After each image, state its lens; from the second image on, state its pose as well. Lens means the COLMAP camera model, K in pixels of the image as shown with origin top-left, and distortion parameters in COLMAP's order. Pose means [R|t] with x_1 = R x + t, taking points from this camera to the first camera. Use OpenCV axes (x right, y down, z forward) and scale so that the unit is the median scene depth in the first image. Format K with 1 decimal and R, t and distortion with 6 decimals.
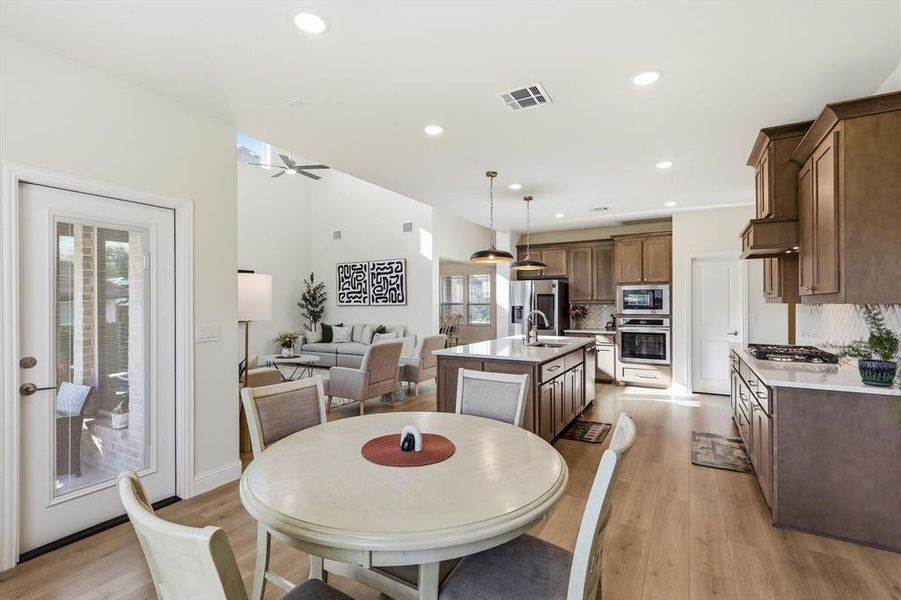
lens RADIAL K [[416.5, 0, 451.2], [0, 416.5, 301.0], [0, 0, 1]] dist [0.000685, 0.000146]
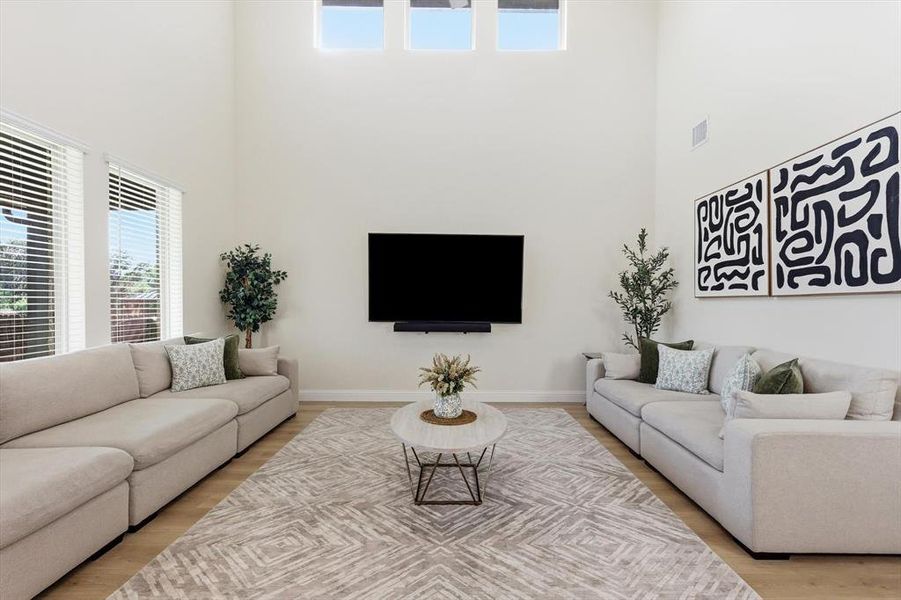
lens RADIAL K [[416.5, 0, 451.1], [0, 416.5, 303.7], [0, 0, 1]] dist [0.000685, 0.000146]
pose [[0.501496, 0.013647, -0.865052, -0.030262], [-0.006878, 0.999907, 0.011787, 0.014579], [0.865132, 0.000039, 0.501543, 0.603216]]
